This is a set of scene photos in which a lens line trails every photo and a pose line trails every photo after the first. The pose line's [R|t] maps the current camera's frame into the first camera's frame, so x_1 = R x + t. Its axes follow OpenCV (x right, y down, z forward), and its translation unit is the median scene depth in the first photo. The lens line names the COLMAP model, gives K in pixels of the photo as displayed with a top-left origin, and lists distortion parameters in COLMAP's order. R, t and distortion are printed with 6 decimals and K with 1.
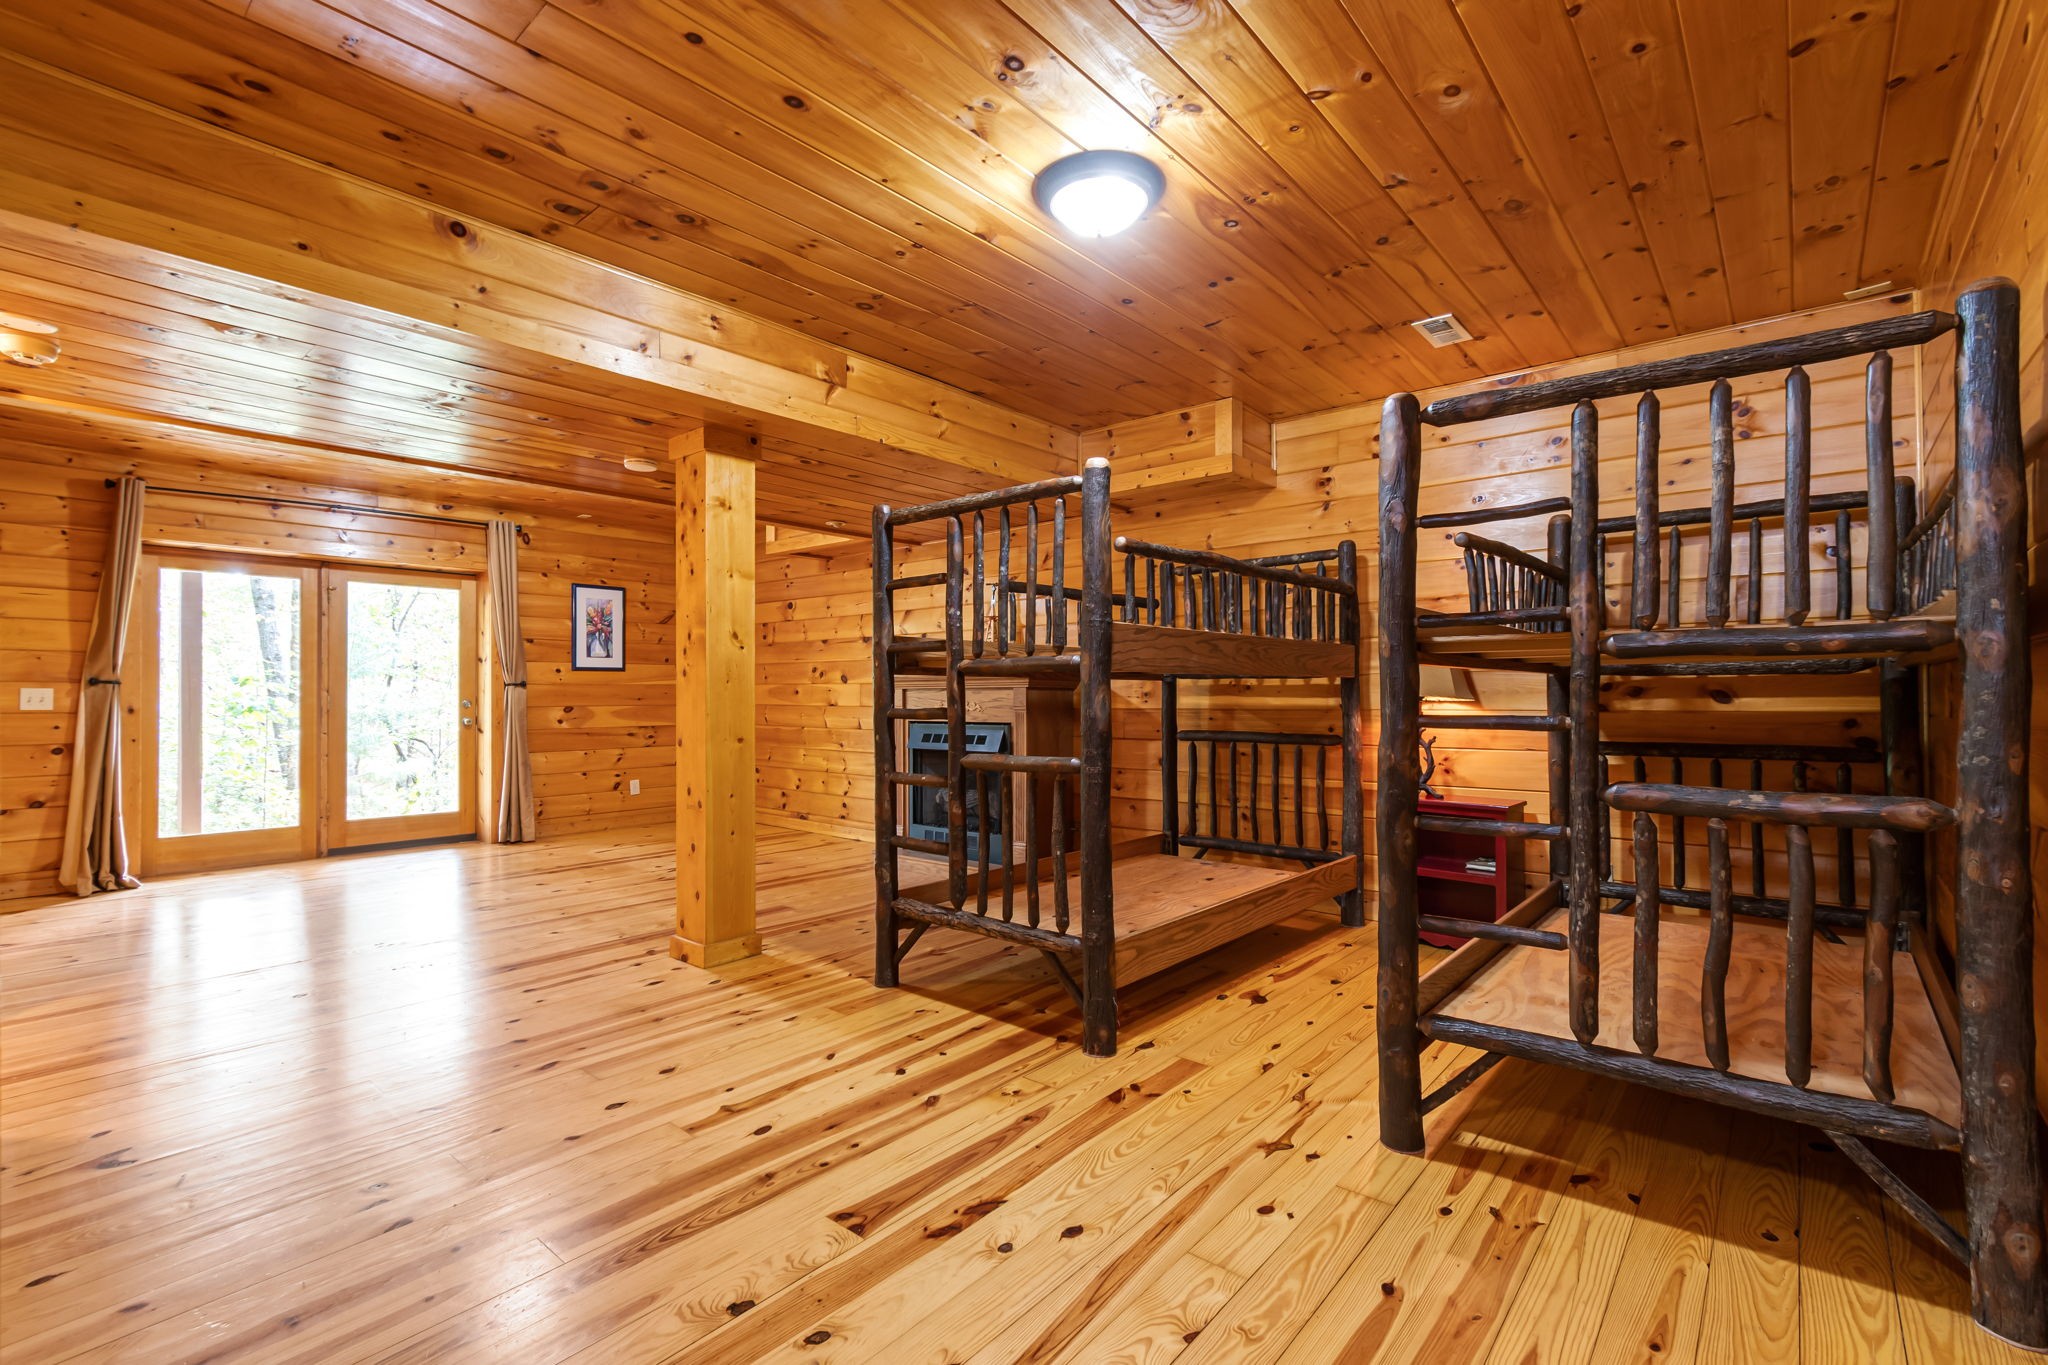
lens RADIAL K [[925.8, 0, 1032.1], [0, 925.8, 686.6], [0, 0, 1]] dist [0.000251, -0.000336]
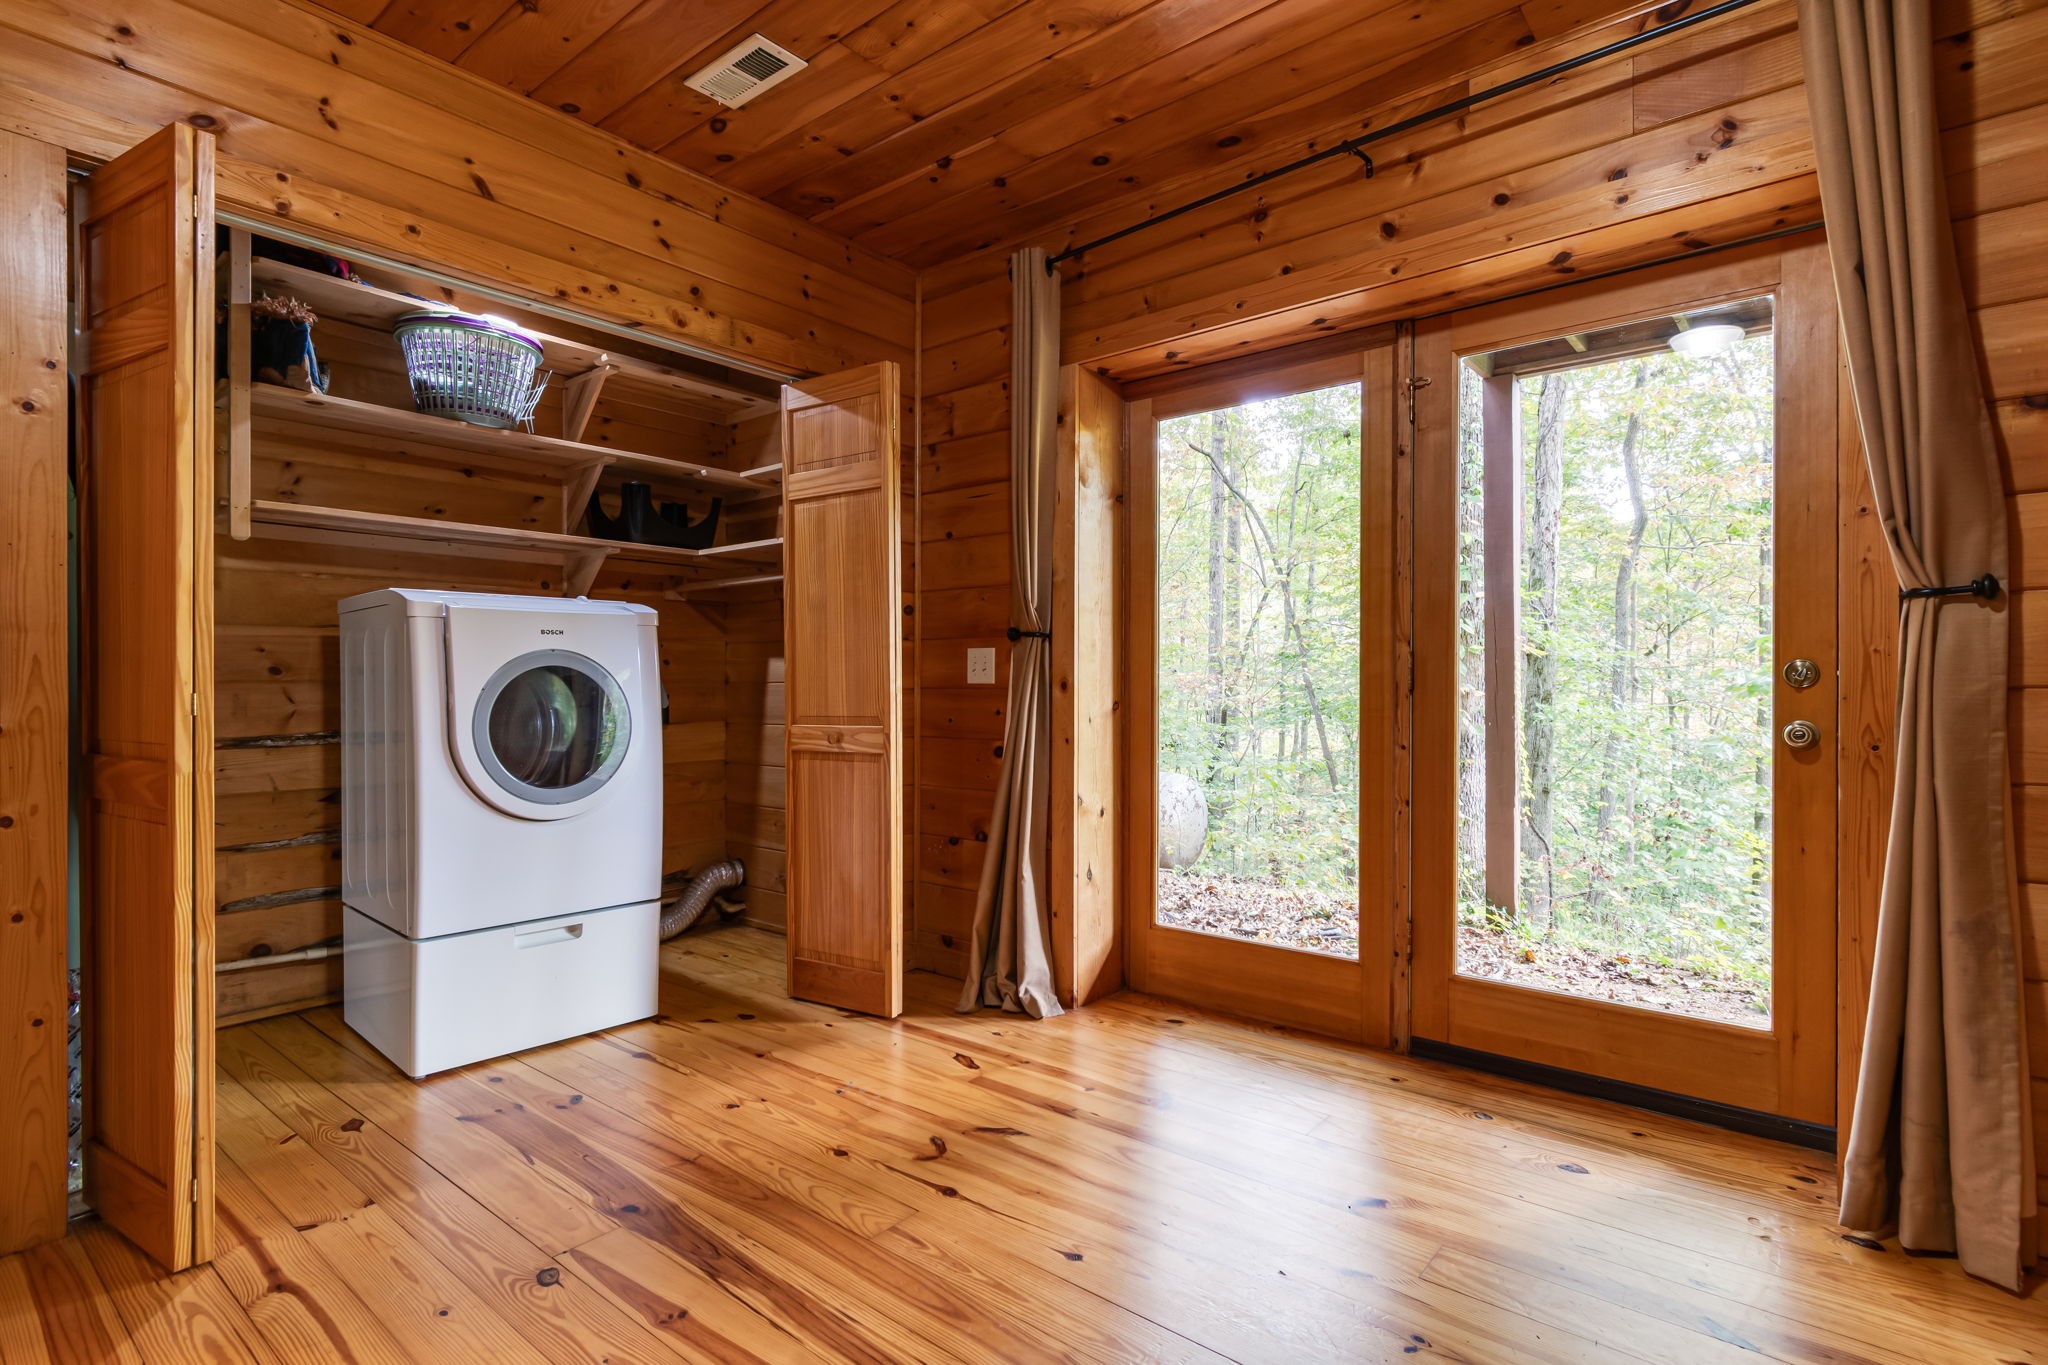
lens RADIAL K [[1015.5, 0, 1024.0], [0, 1015.5, 682.5], [0, 0, 1]] dist [0.000014, 0.000013]
pose [[-0.001776, 0.003112, -0.999994, -0.287832], [0.014708, 0.999887, 0.003086, 0.016519], [0.999890, -0.014703, -0.001822, 0.744746]]
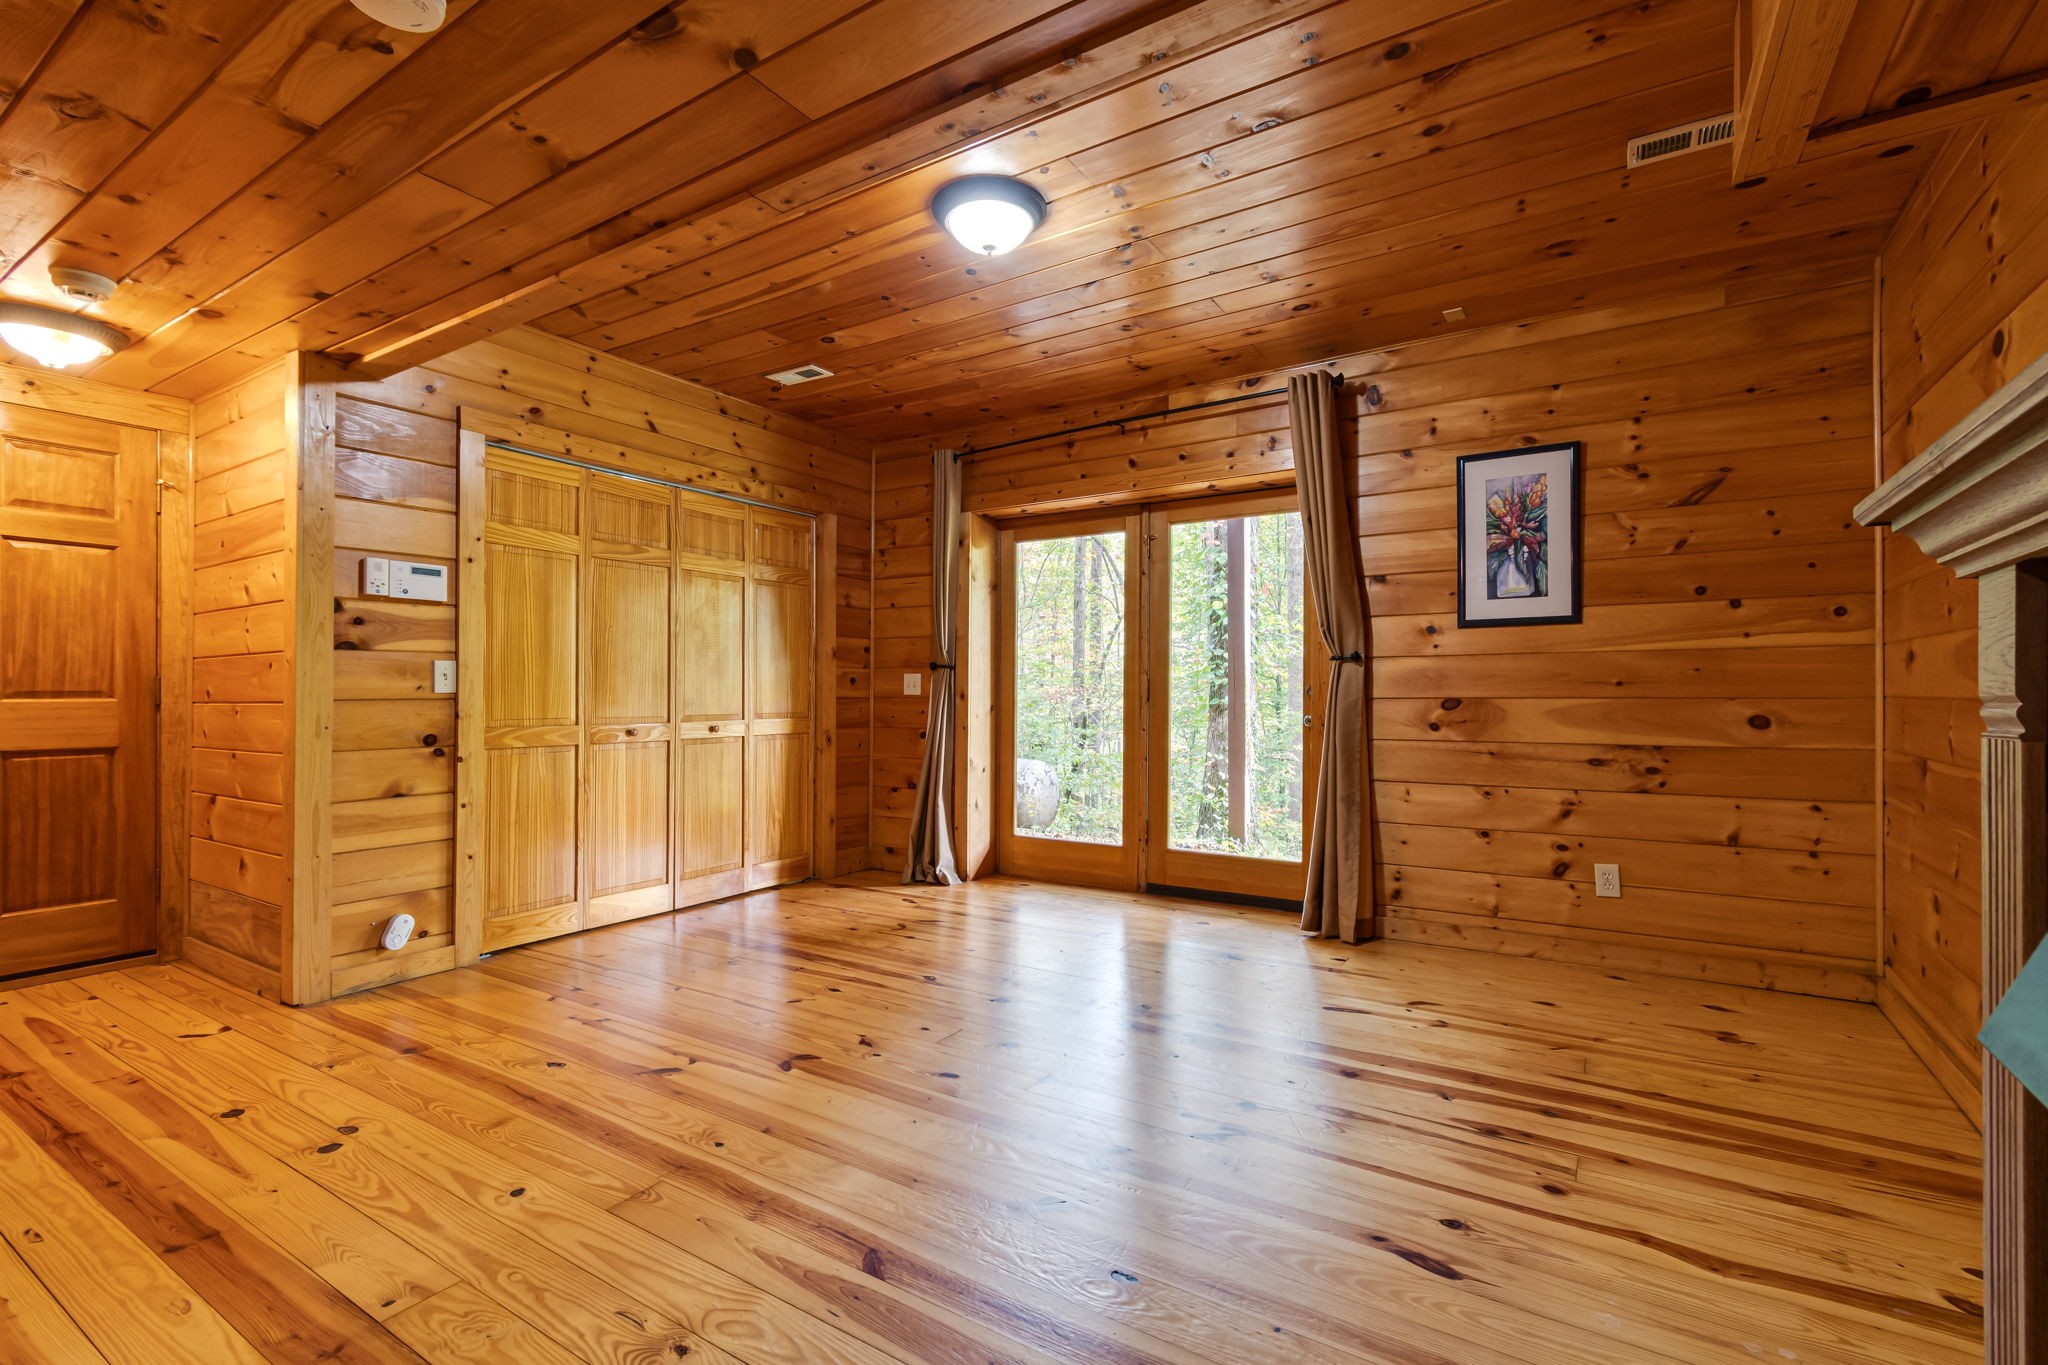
lens RADIAL K [[925.8, 0, 1032.1], [0, 925.8, 686.6], [0, 0, 1]] dist [0.000251, -0.000336]
pose [[0.127064, -0.003893, -0.991887, -0.021230], [0.009960, 0.999947, -0.002648, 0.014484], [0.991845, -0.009542, 0.127096, 0.724128]]
